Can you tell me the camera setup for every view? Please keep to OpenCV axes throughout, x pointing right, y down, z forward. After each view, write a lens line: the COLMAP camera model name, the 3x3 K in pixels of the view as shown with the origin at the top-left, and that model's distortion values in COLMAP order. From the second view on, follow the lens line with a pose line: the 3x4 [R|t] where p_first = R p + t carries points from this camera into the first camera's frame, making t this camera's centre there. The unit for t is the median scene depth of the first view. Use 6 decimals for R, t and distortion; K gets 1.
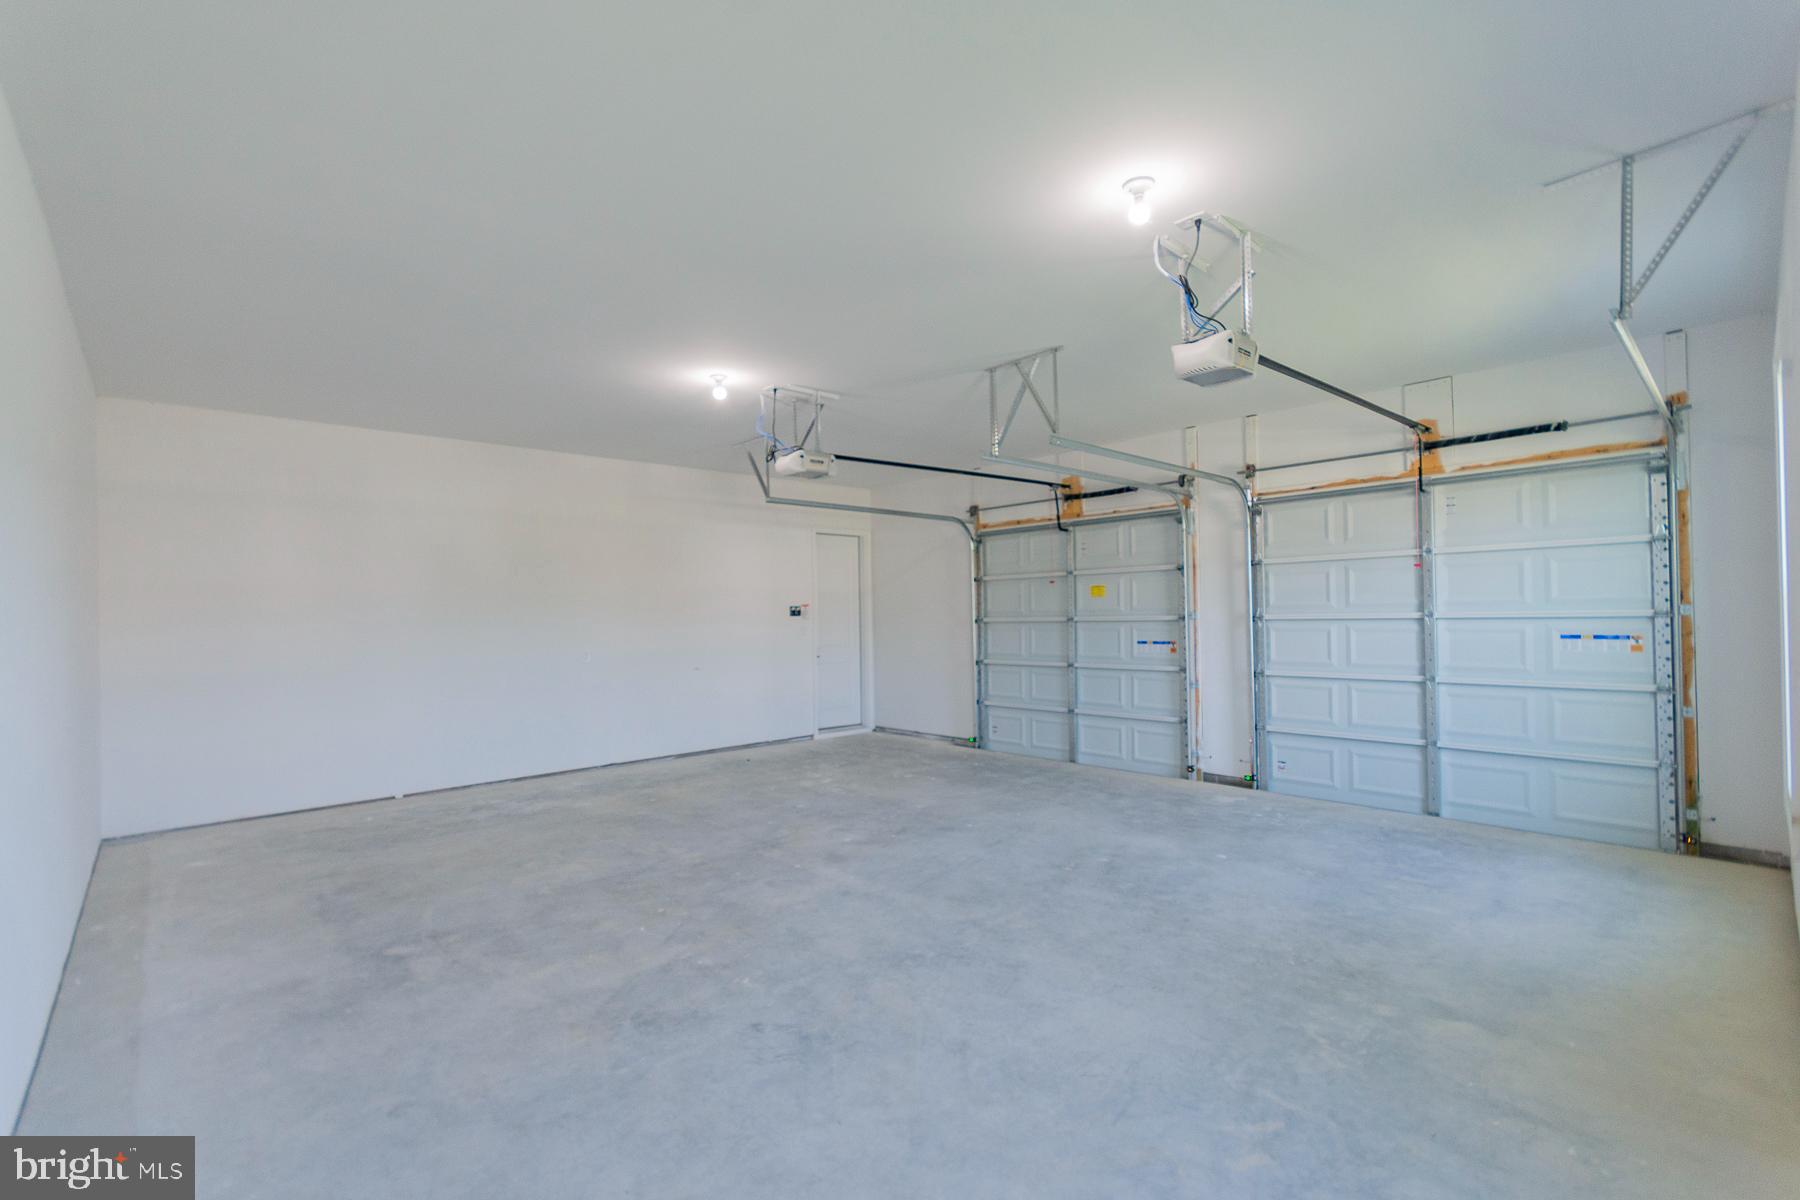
lens RADIAL K [[797.9, 0, 916.7], [0, 797.9, 619.0], [0, 0, 1]] dist [0.002128, 0.000630]
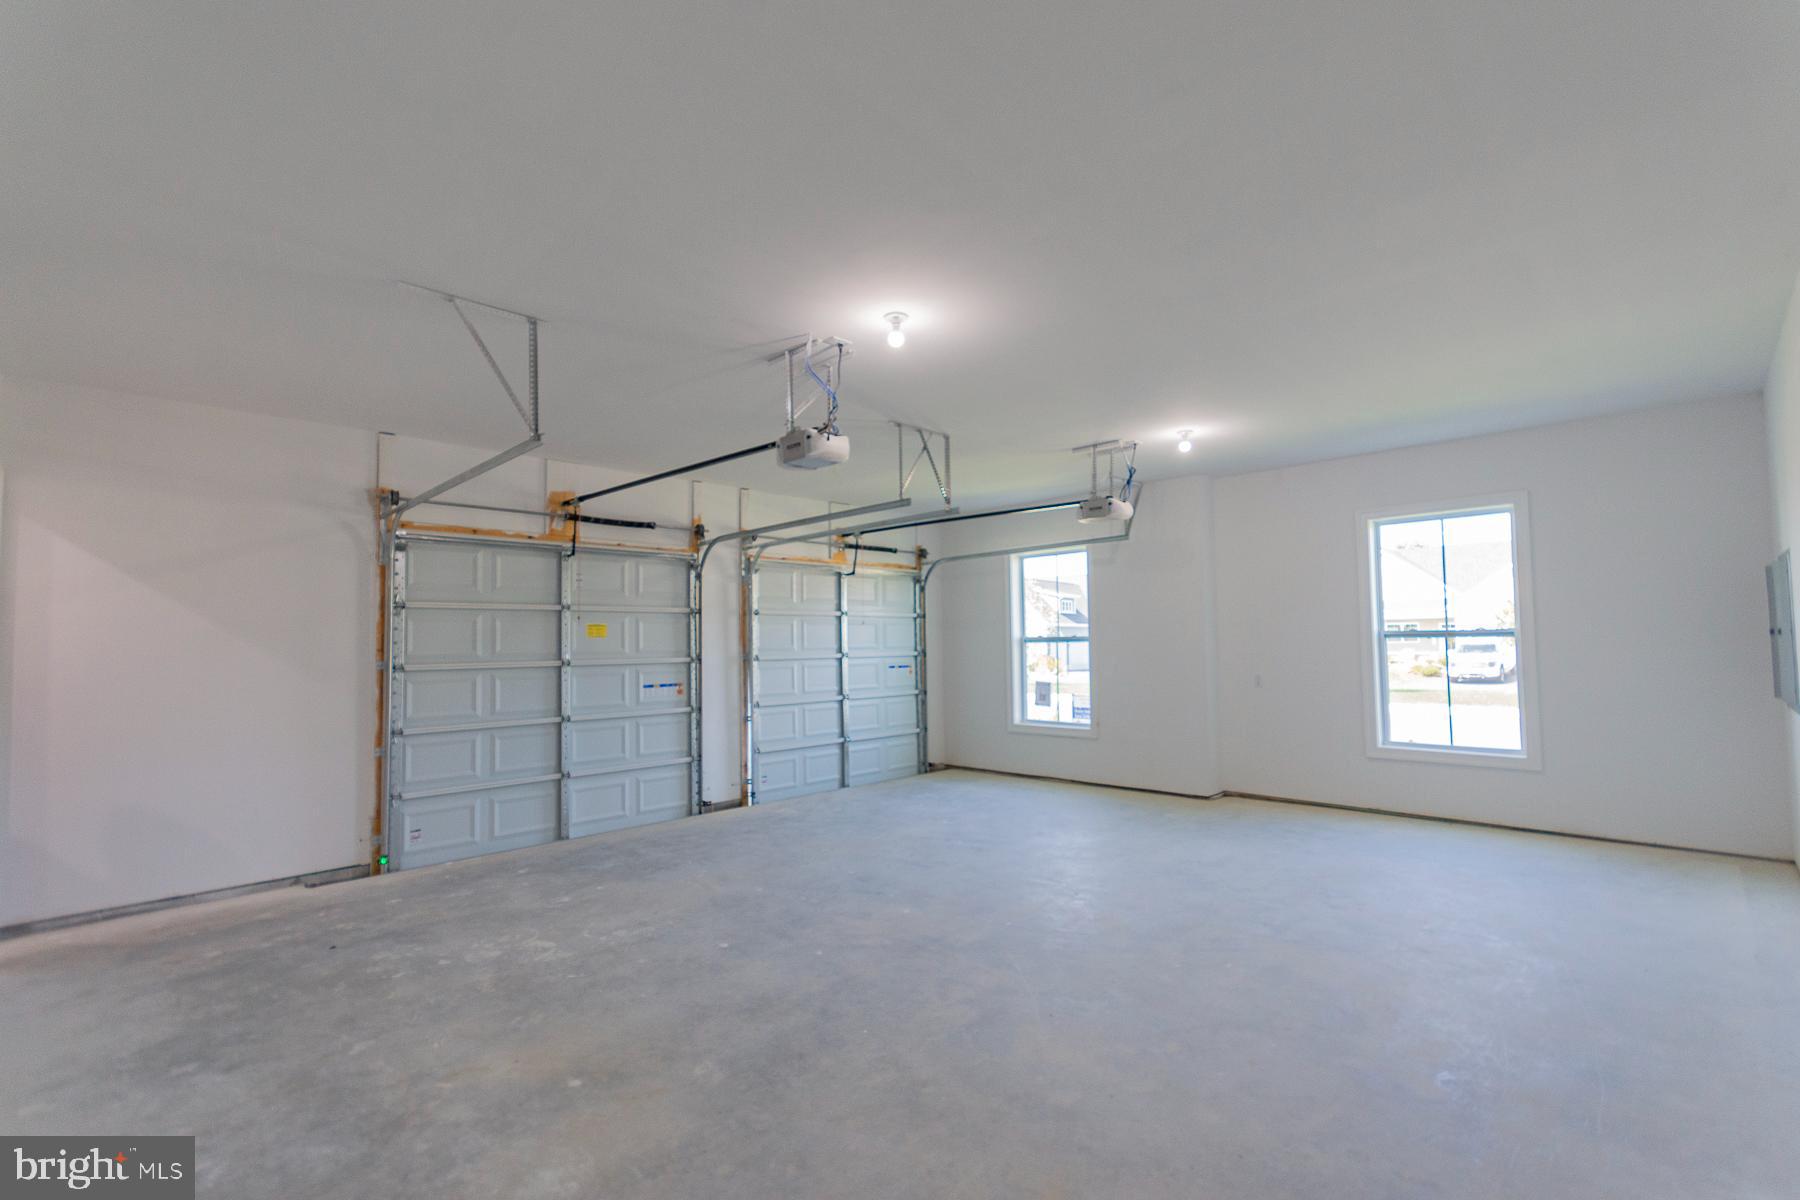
lens RADIAL K [[789.1, 0, 898.7], [0, 789.1, 607.4], [0, 0, 1]] dist [0.004886, 0.000095]
pose [[-0.019723, 0.067118, 0.997550, -0.914394], [0.025366, 0.997457, -0.066610, 0.007868], [-0.999484, 0.023990, -0.021375, 0.974418]]
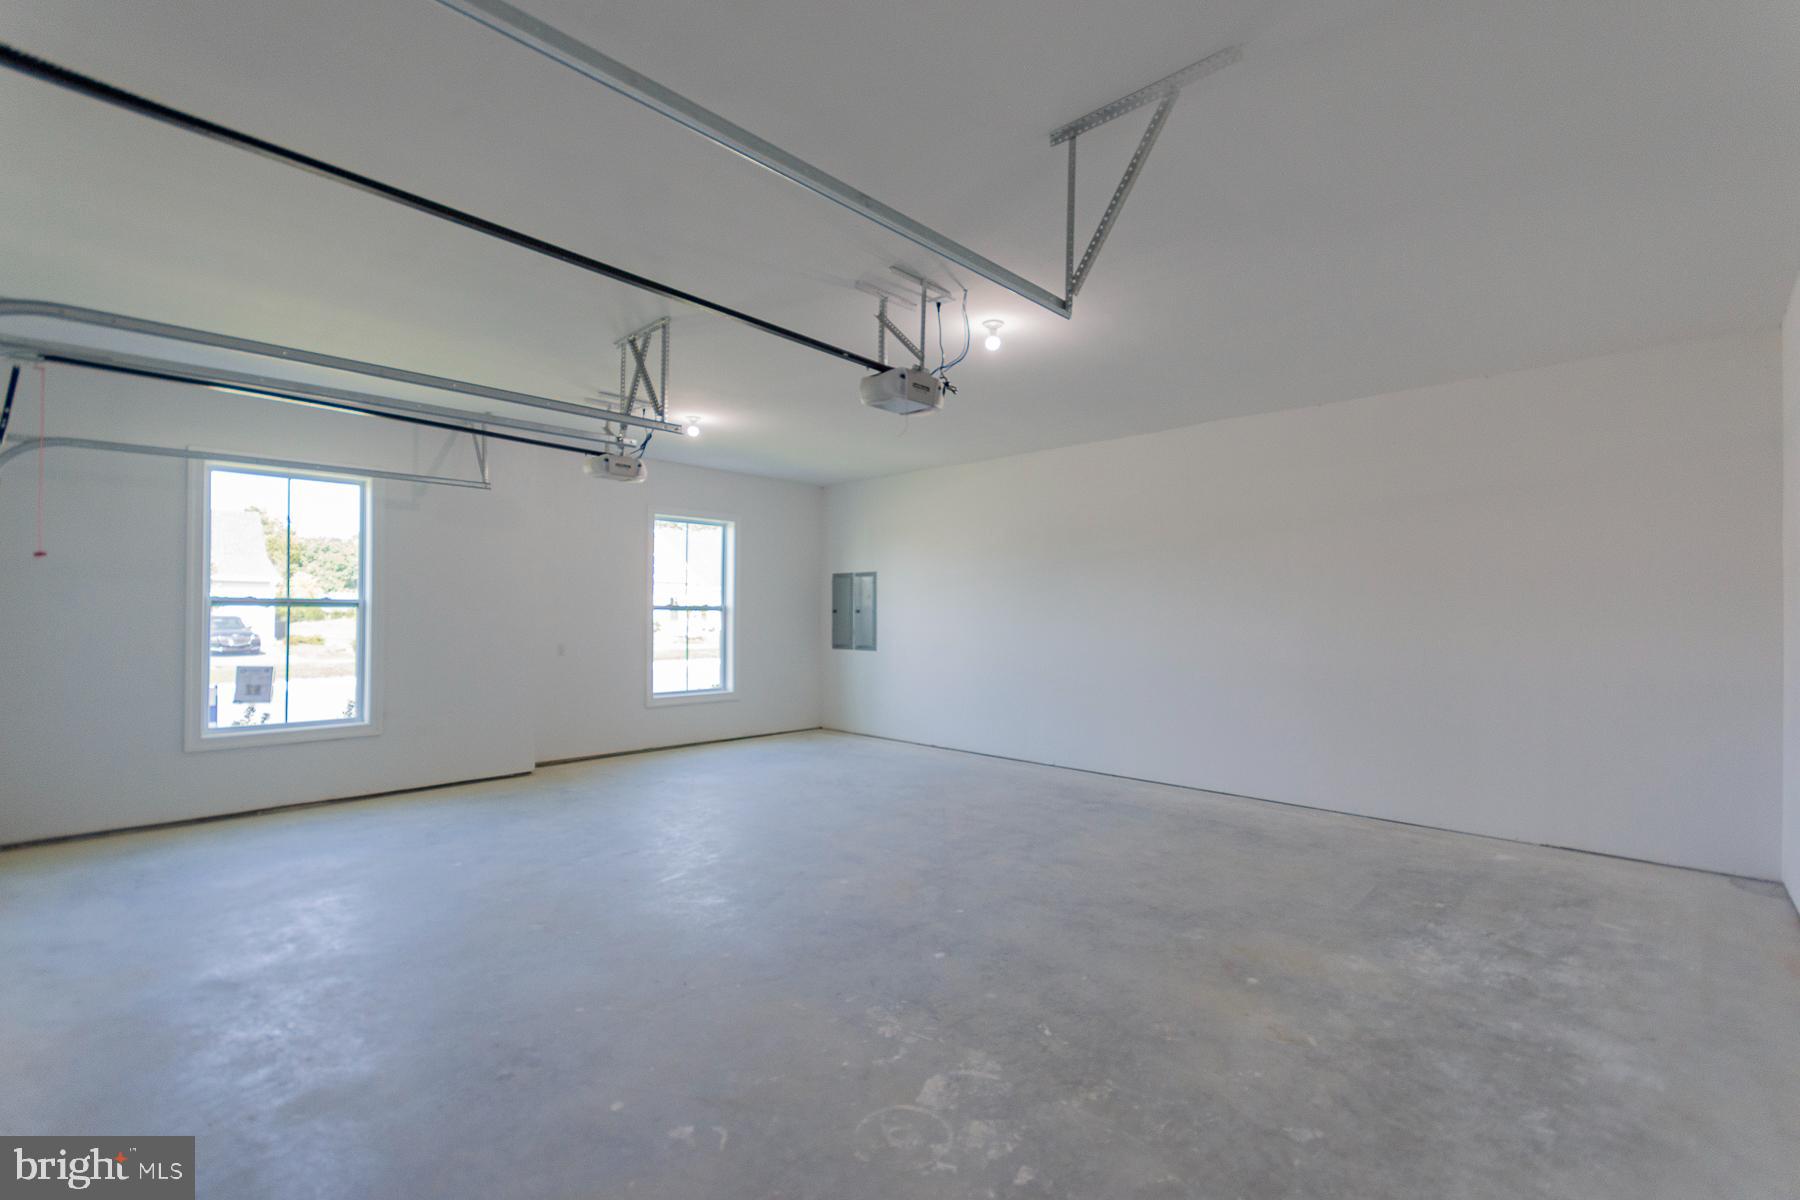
lens RADIAL K [[789.1, 0, 898.7], [0, 789.1, 607.4], [0, 0, 1]] dist [0.004886, 0.000095]
pose [[-0.999410, 0.014944, -0.030930, -0.119901], [0.014879, 0.999887, 0.002331, -0.009920], [0.030961, 0.001869, -0.999519, 1.745267]]
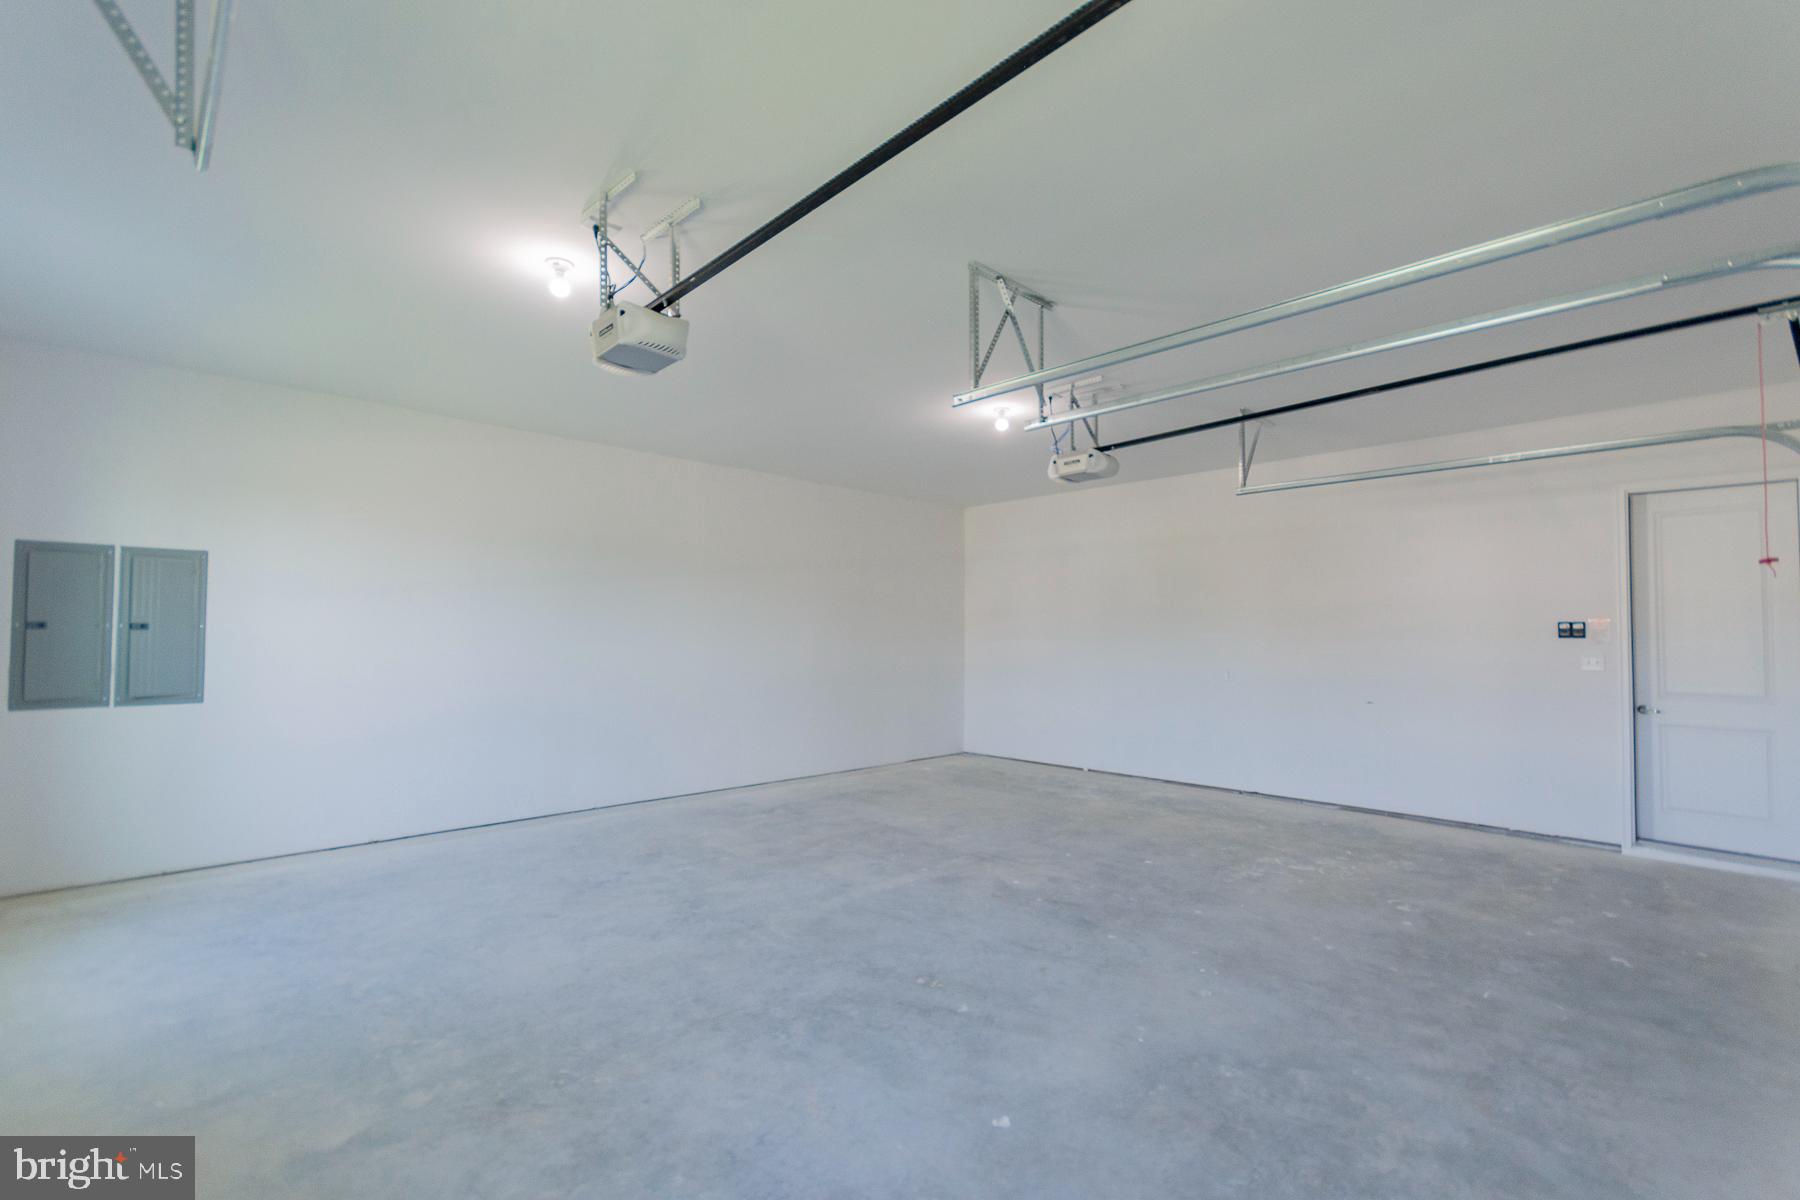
lens RADIAL K [[801.2, 0, 887.2], [0, 801.2, 646.3], [0, 0, 1]] dist [0.007034, -0.000532]
pose [[-0.002425, 0.033123, -0.999448, 0.780556], [-0.011753, 0.999381, 0.033149, -0.019676], [0.999928, 0.011827, -0.002034, 0.814544]]
